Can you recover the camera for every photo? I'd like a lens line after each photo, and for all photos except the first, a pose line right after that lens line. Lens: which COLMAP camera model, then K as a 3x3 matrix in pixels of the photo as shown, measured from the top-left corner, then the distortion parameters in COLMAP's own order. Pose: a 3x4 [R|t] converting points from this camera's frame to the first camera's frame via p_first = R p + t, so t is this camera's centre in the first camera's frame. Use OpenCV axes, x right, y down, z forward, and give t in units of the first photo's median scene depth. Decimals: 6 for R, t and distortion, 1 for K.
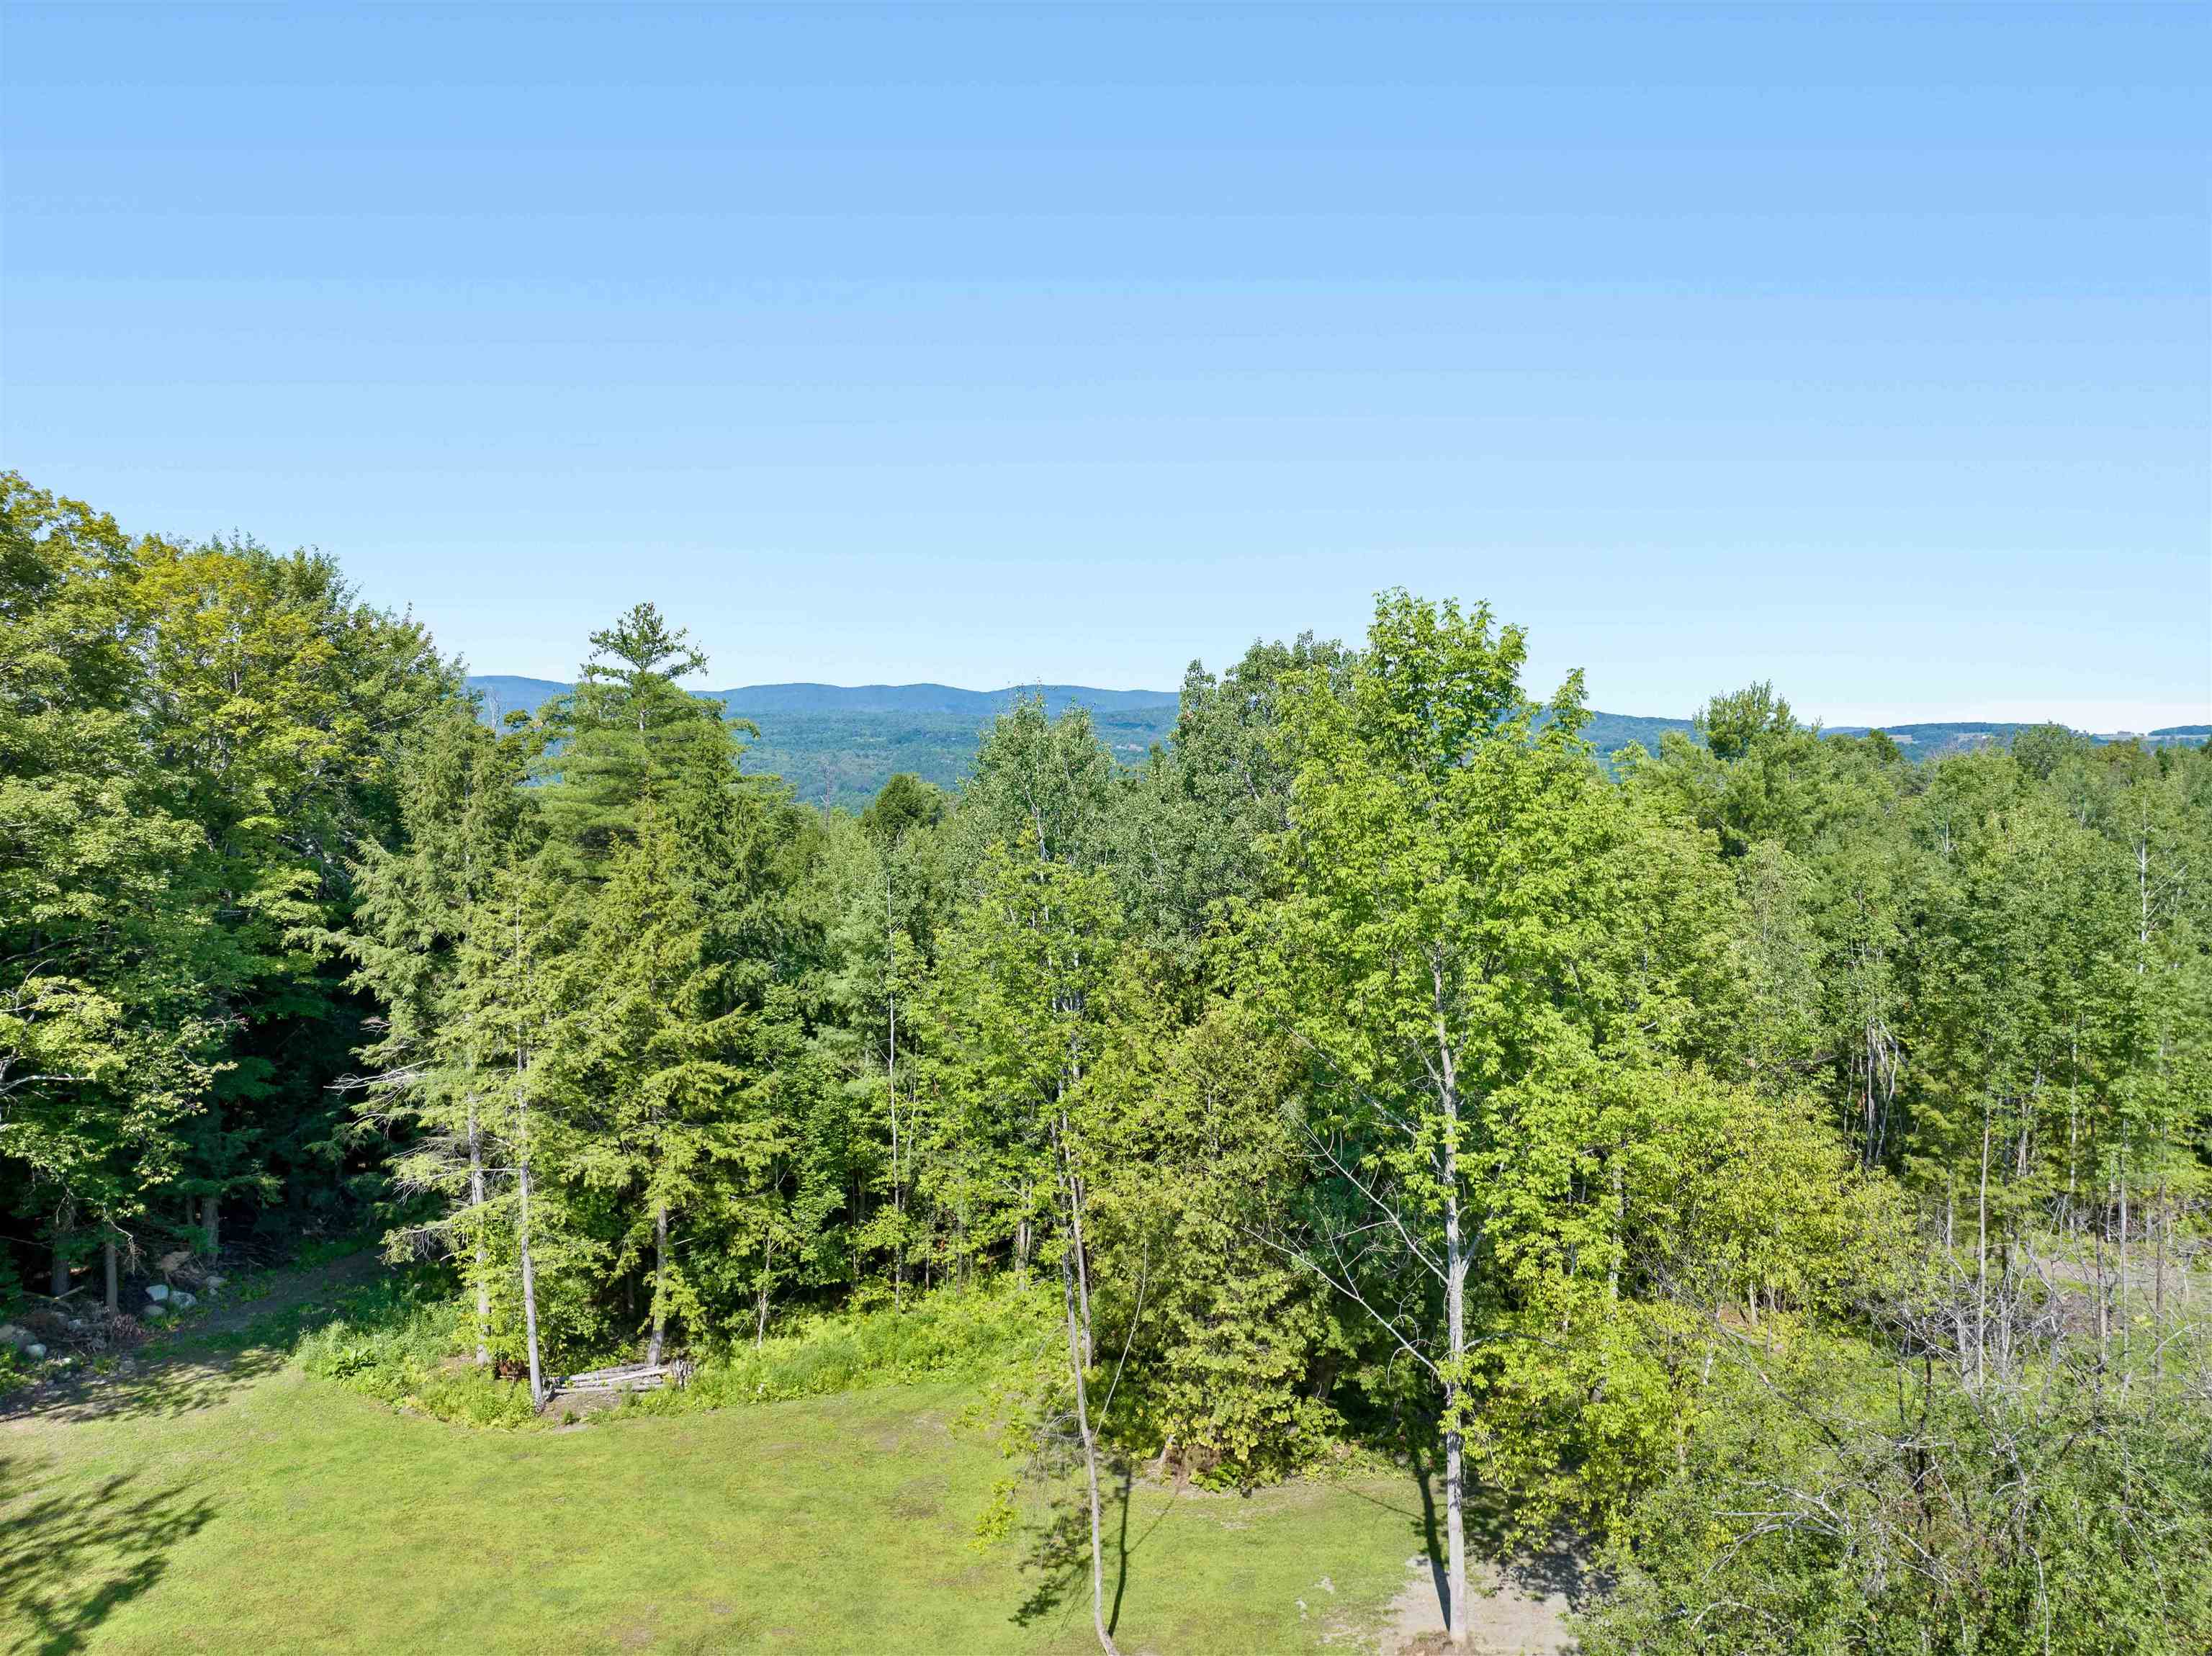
lens RADIAL K [[1571.8, 0, 1106.0], [0, 1571.8, 828.0], [0, 0, 1]] dist [-0.013033, -0.042483]
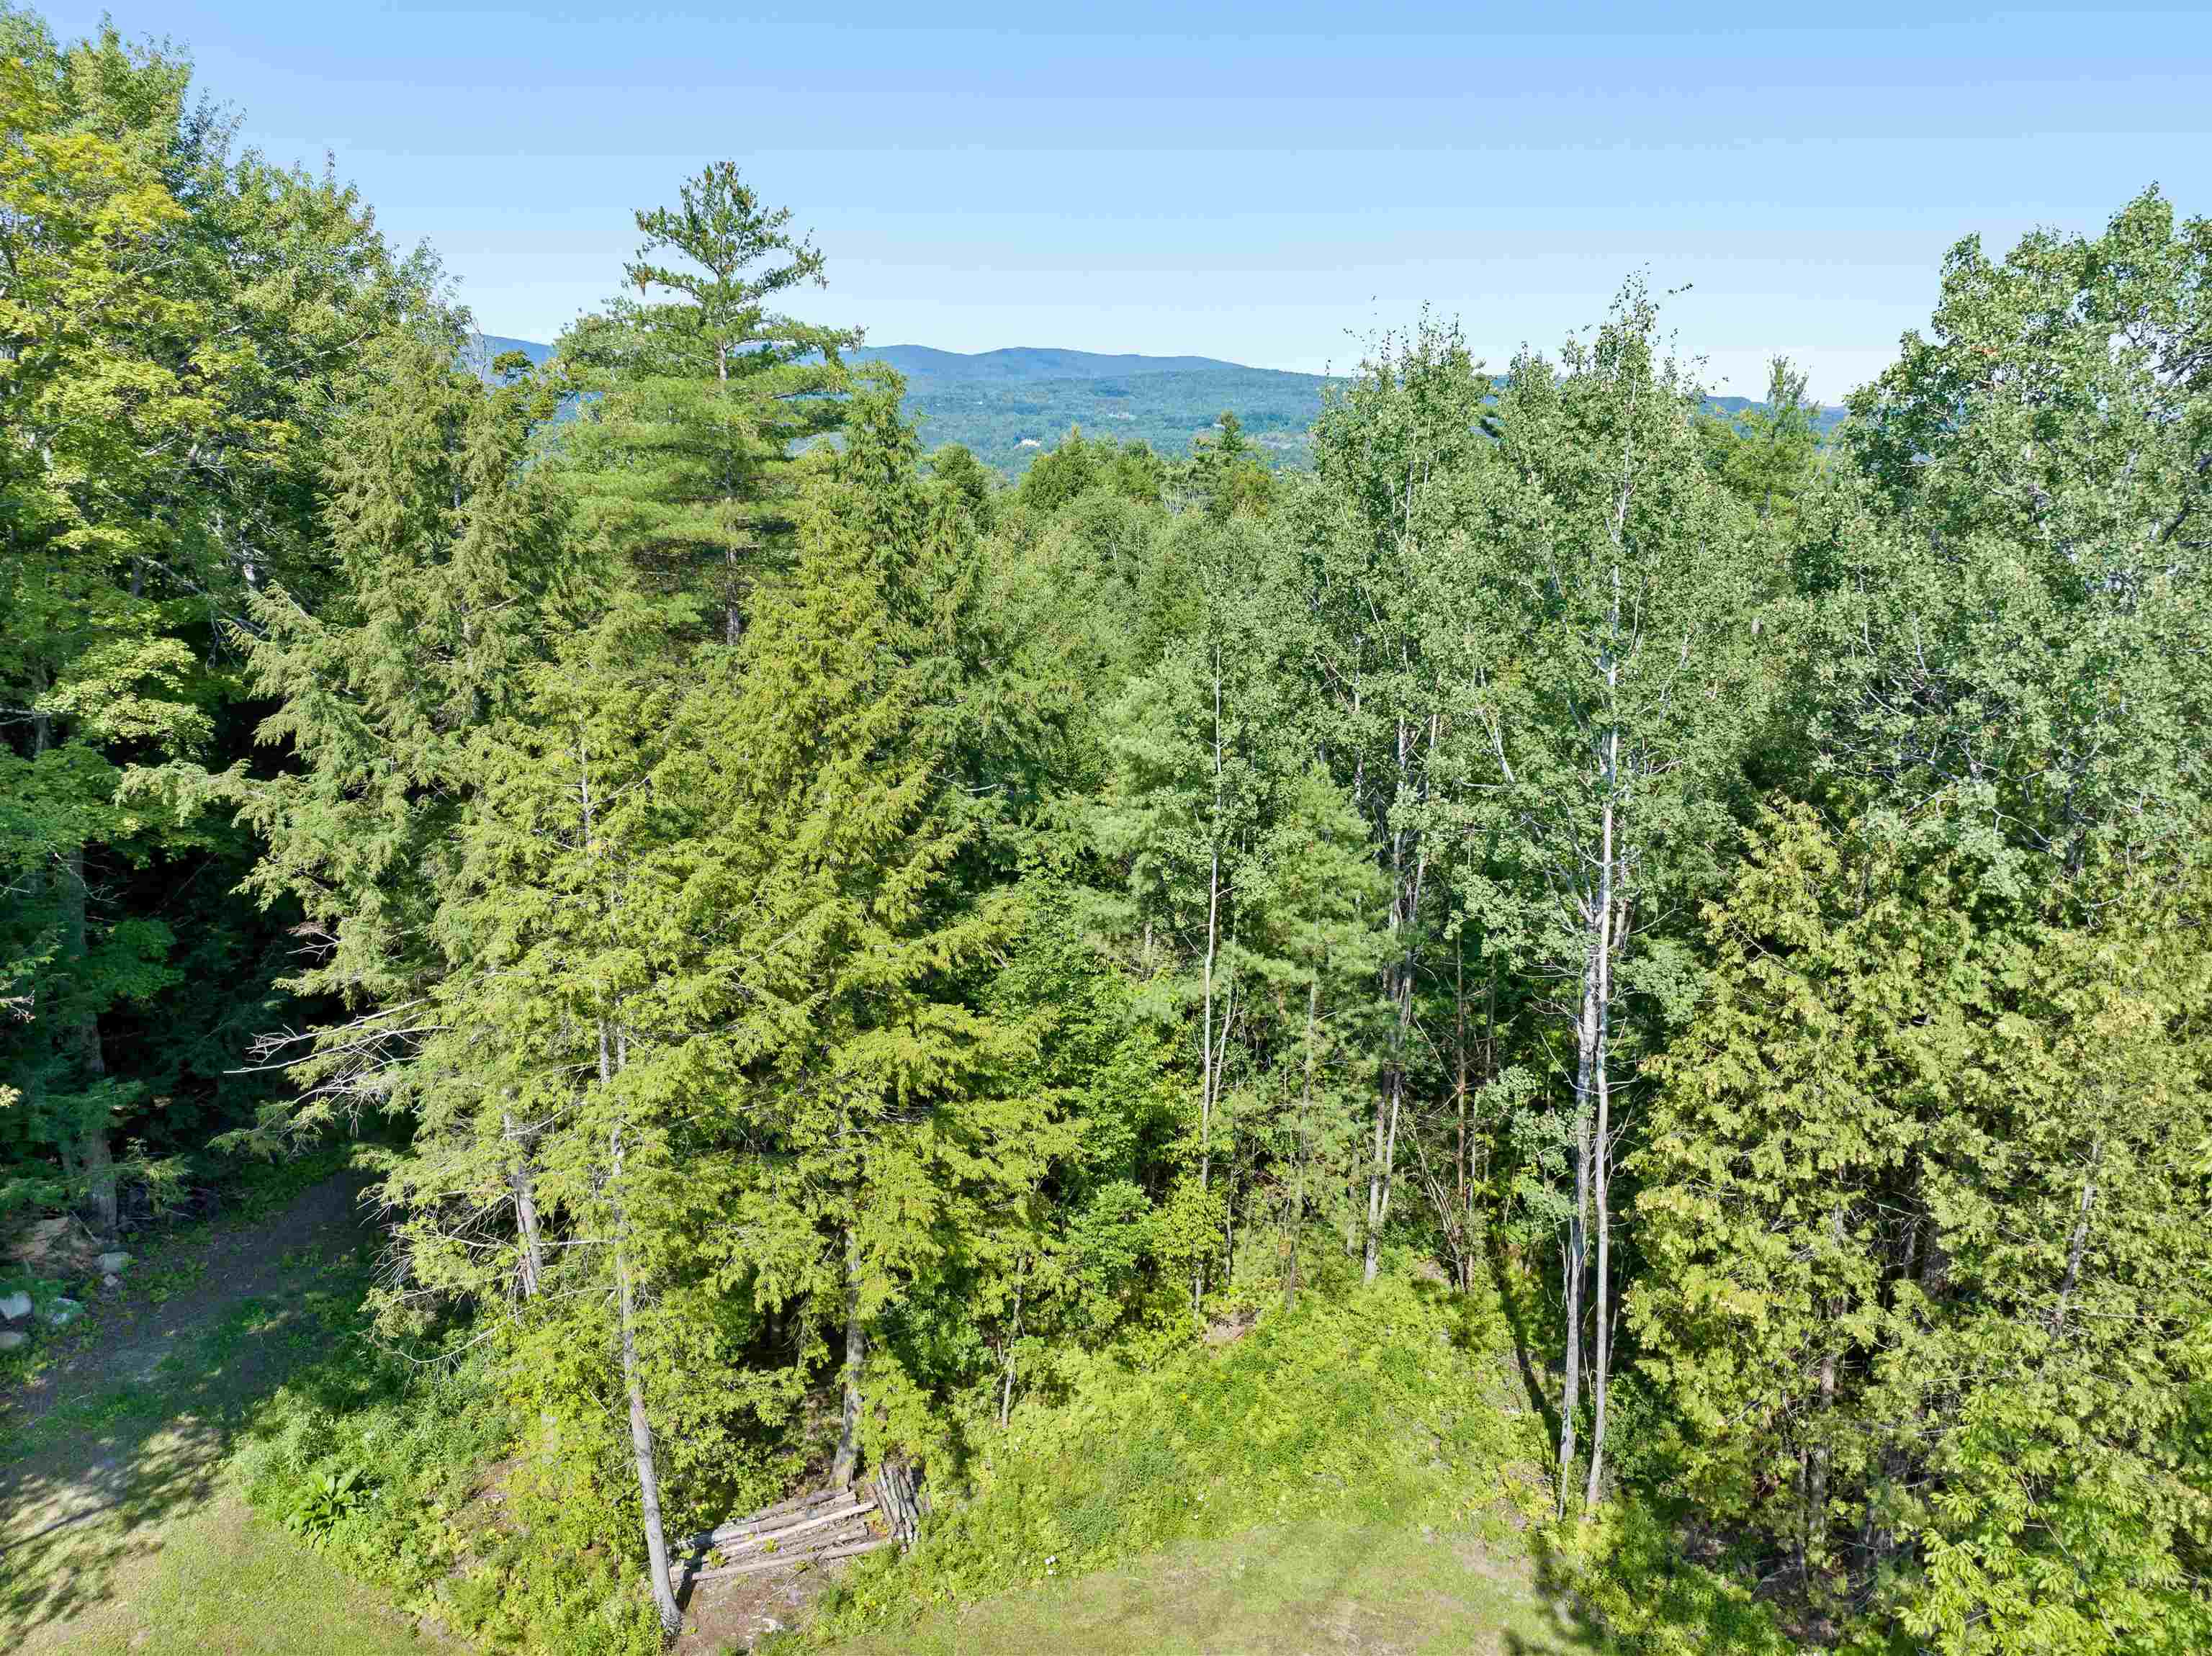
lens RADIAL K [[1552.4, 0, 1106.0], [0, 1552.4, 828.0], [0, 0, 1]] dist [-0.057708, 0.028074]
pose [[0.999829, 0.007694, 0.016798, -0.202930], [-0.011016, 0.978139, 0.207660, -0.022109], [-0.014833, -0.207810, 0.978057, 0.483134]]
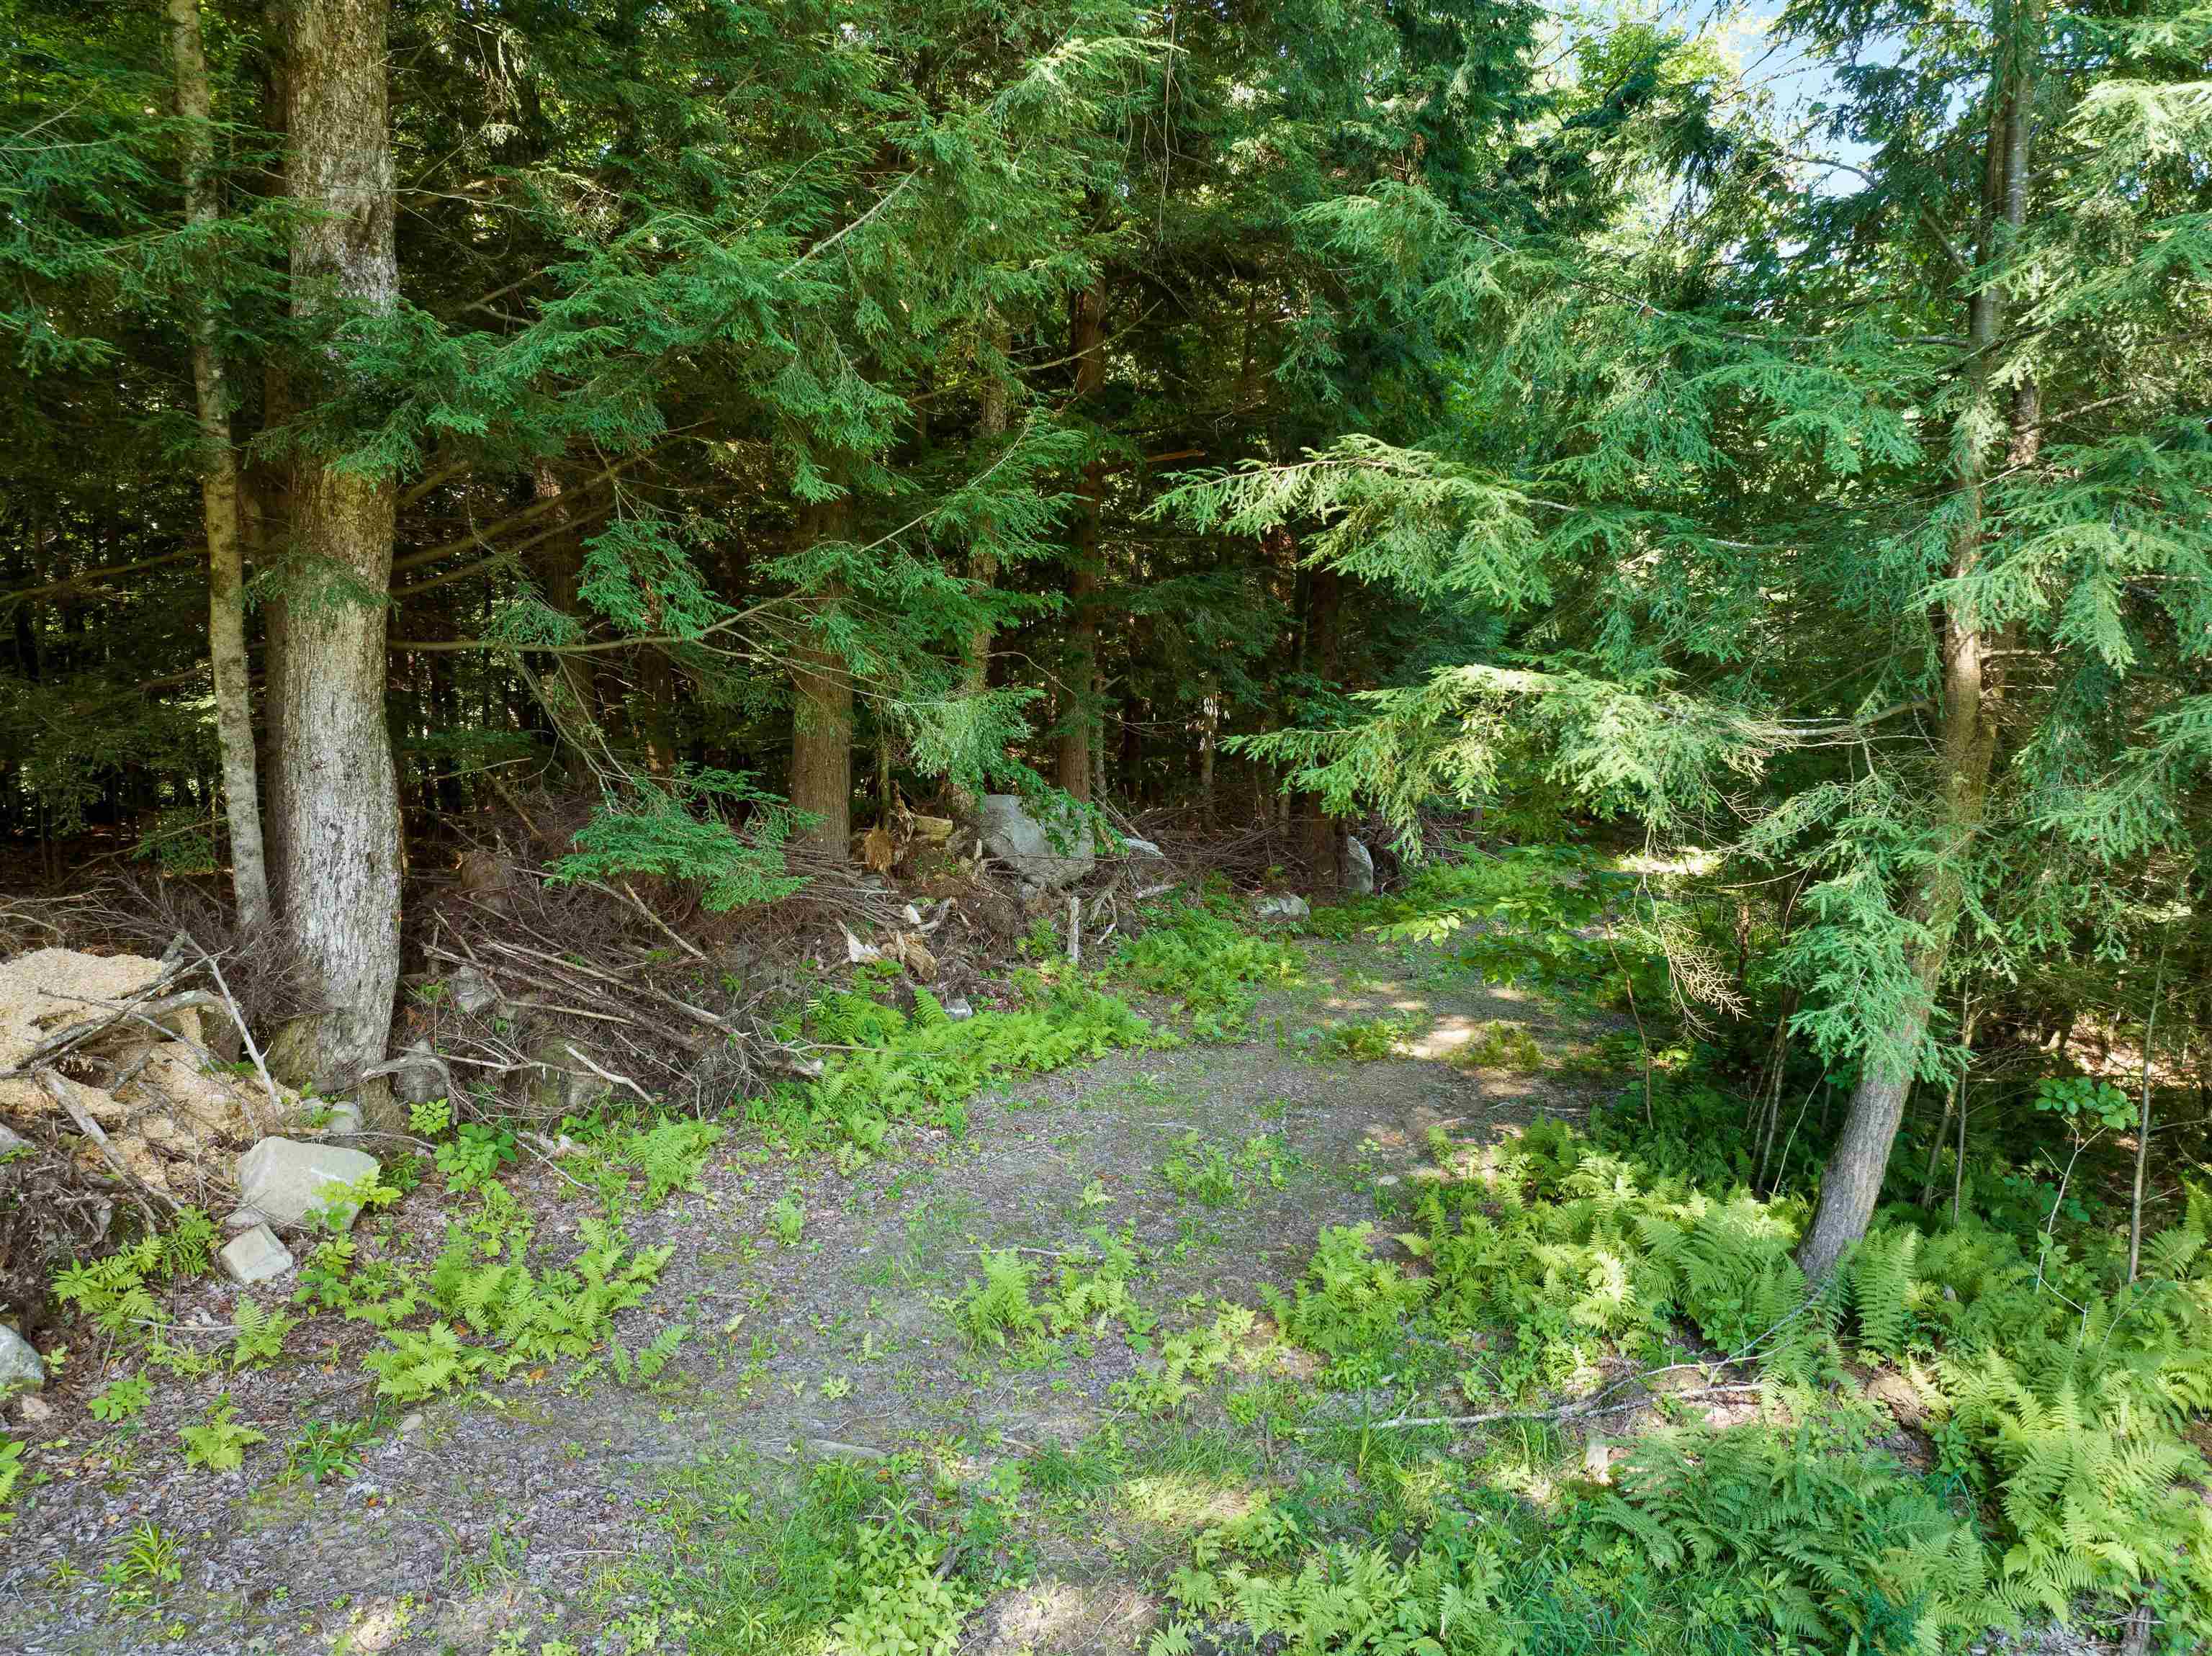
lens RADIAL K [[1571.8, 0, 1106.0], [0, 1571.8, 828.0], [0, 0, 1]] dist [-0.013033, -0.042483]
pose [[0.954666, 0.069471, -0.289458, -0.541305], [-0.040268, 0.993587, 0.105654, 0.283244], [0.294941, -0.089208, 0.951342, 1.043005]]
